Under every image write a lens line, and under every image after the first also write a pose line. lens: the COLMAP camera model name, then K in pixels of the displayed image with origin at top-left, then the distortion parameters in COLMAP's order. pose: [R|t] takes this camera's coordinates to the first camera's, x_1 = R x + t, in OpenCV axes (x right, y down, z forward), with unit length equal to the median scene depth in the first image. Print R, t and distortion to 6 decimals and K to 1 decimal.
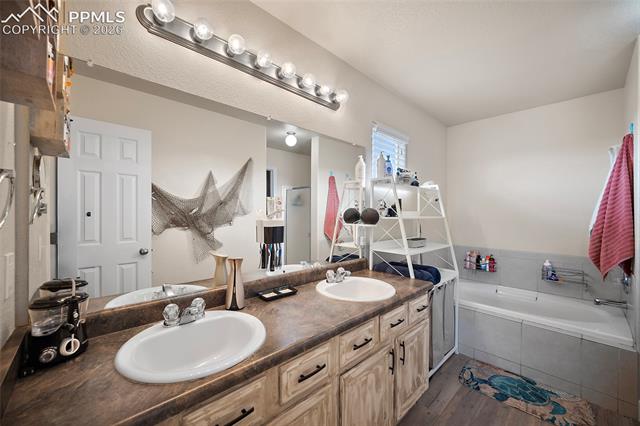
lens RADIAL K [[254.0, 0, 319.3], [0, 254.0, 209.7], [0, 0, 1]] dist [-0.006082, 0.001626]
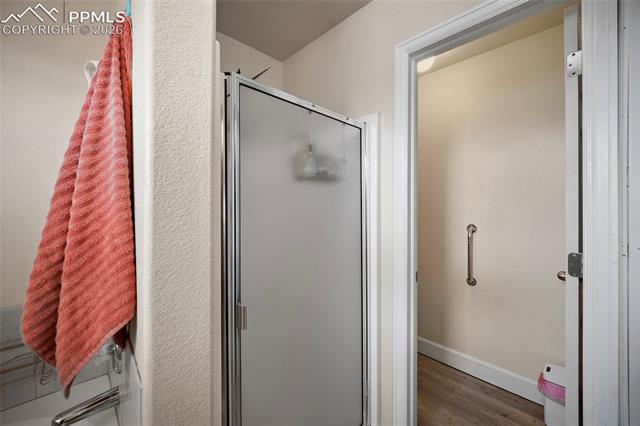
lens RADIAL K [[254.0, 0, 317.6], [0, 254.0, 211.4], [0, 0, 1]] dist [-0.006082, 0.001626]
pose [[0.009418, -0.001575, 0.999954, 0.801014], [0.000420, 0.999999, 0.001571, 0.023851], [-0.999956, 0.000405, 0.009419, 0.667389]]
